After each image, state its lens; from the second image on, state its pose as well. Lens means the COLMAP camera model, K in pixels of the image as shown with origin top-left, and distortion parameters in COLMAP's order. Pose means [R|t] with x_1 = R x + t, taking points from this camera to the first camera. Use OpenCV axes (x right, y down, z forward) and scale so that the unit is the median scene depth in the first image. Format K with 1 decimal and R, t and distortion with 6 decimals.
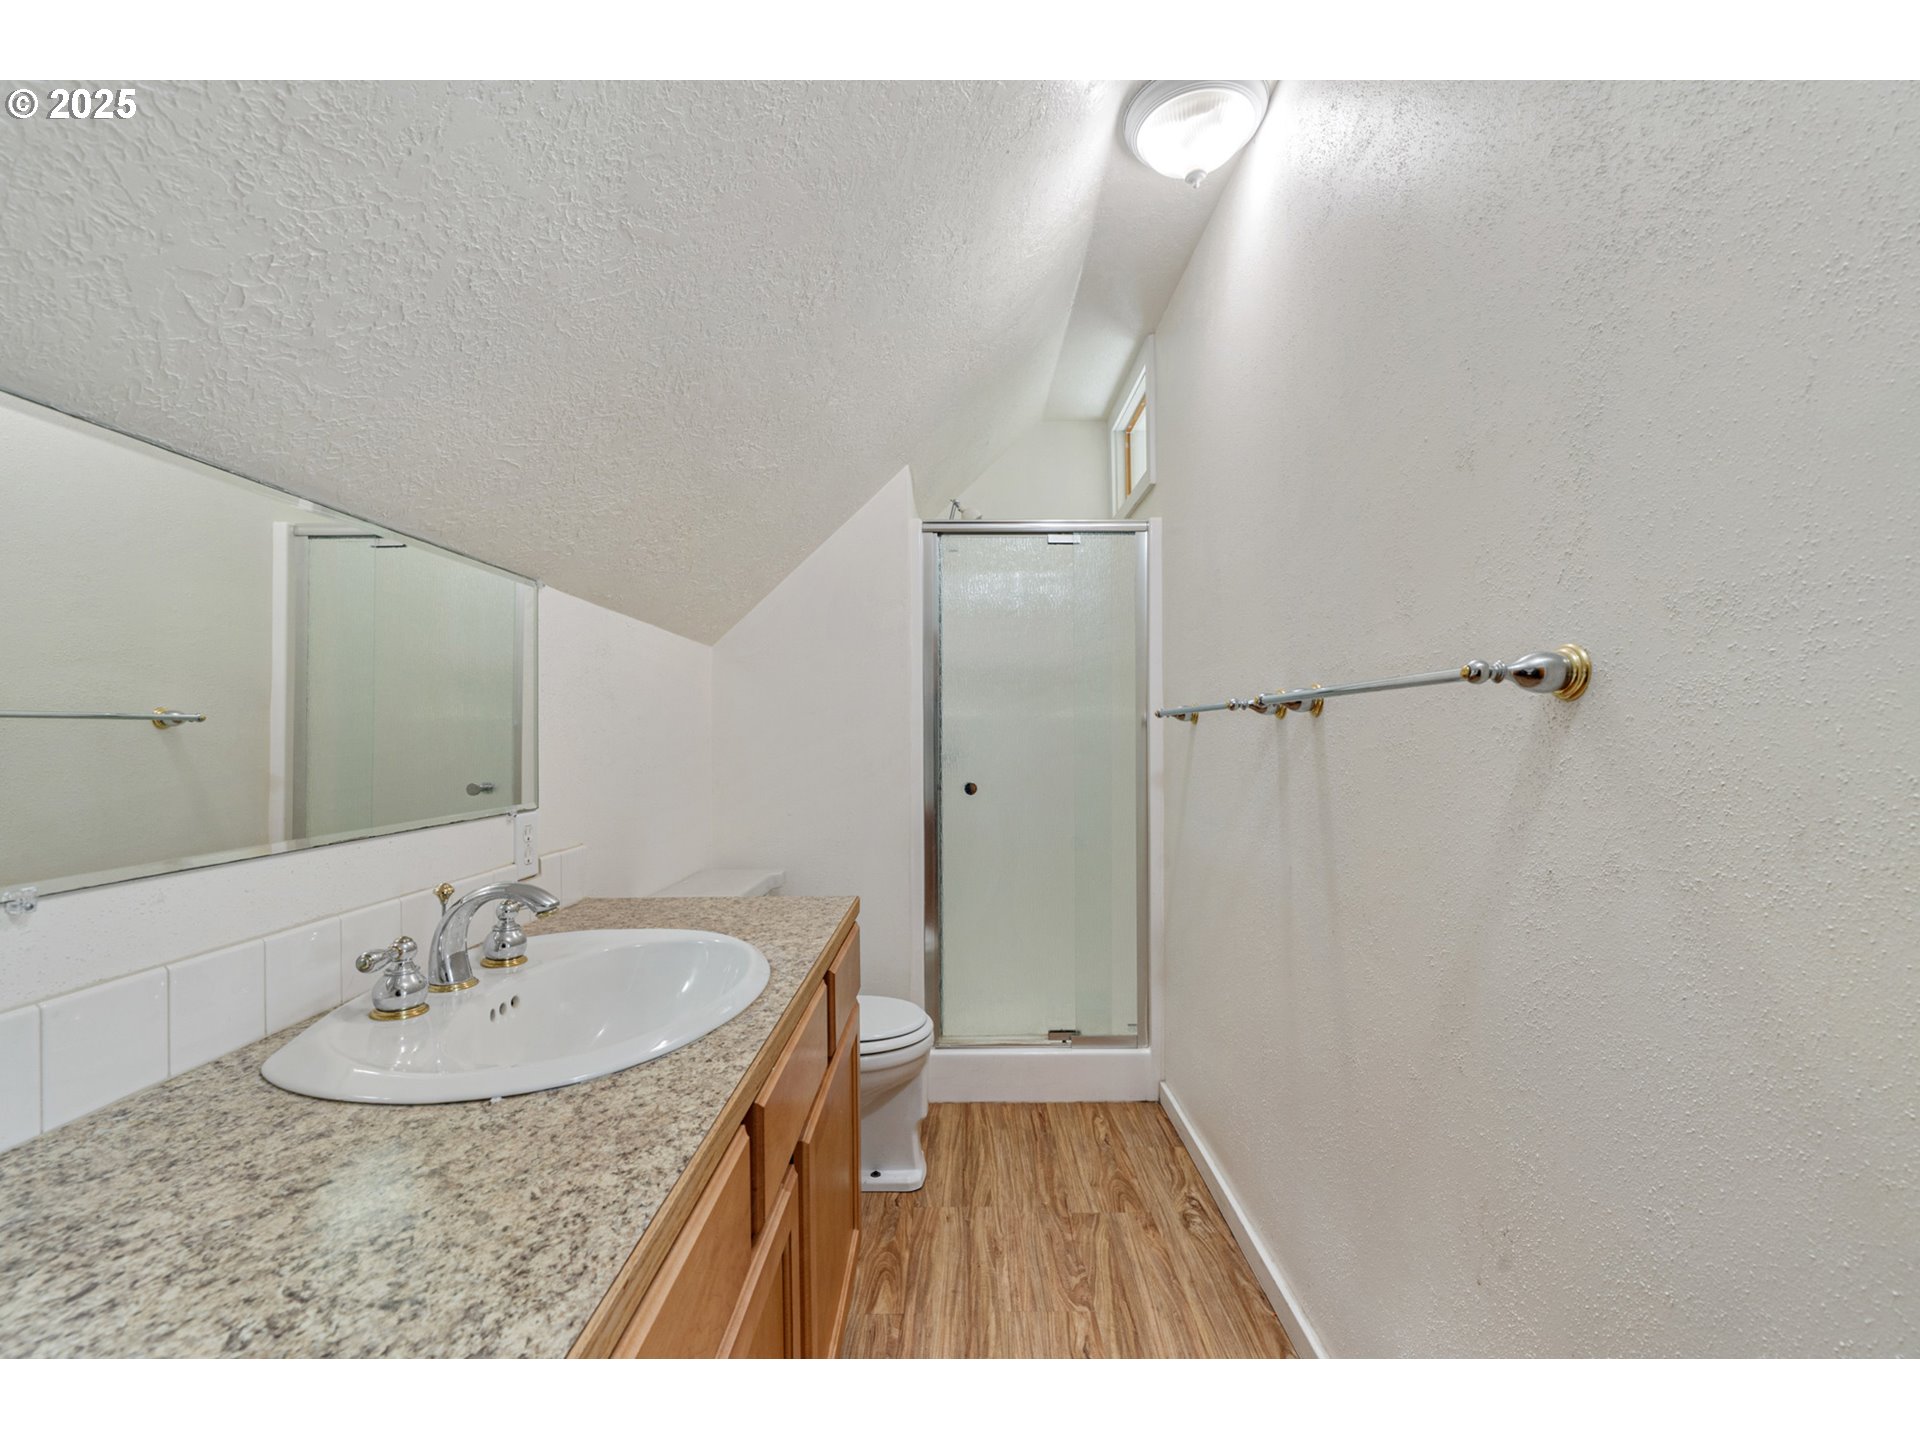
lens RADIAL K [[816.4, 0, 962.3], [0, 816.4, 732.7], [0, 0, 1]] dist [-0.003262, 0.000210]
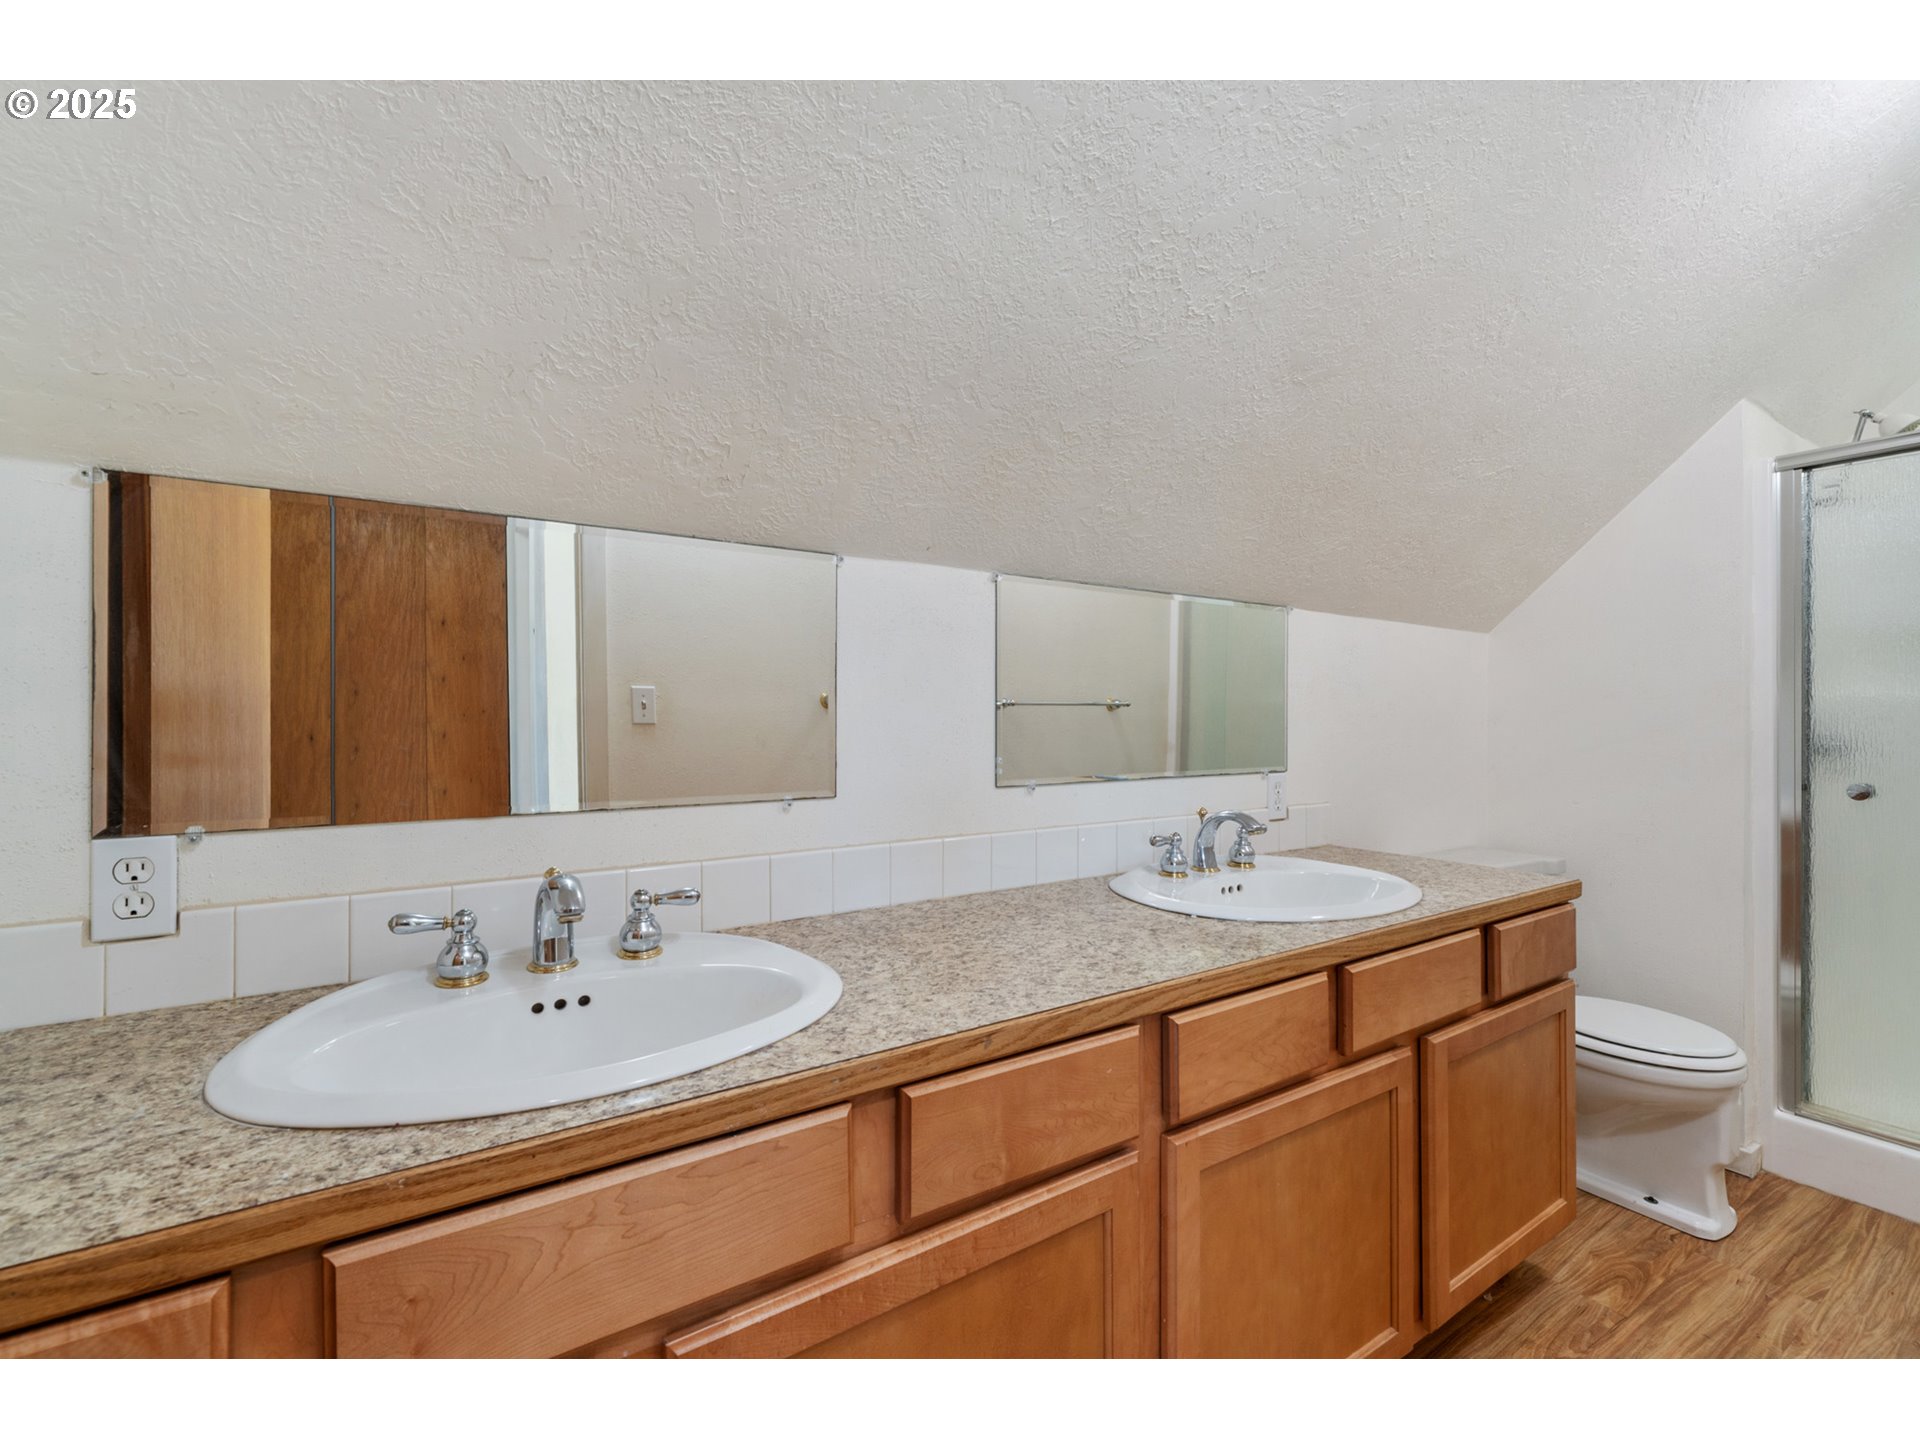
lens RADIAL K [[855.2, 0, 965.8], [0, 855.2, 710.6], [0, 0, 1]] dist [-0.001989, -0.000061]
pose [[0.556626, 0.004001, -0.830753, 0.391859], [-0.006336, 0.999980, 0.000570, -0.007527], [0.830739, 0.004946, 0.556641, -0.267595]]
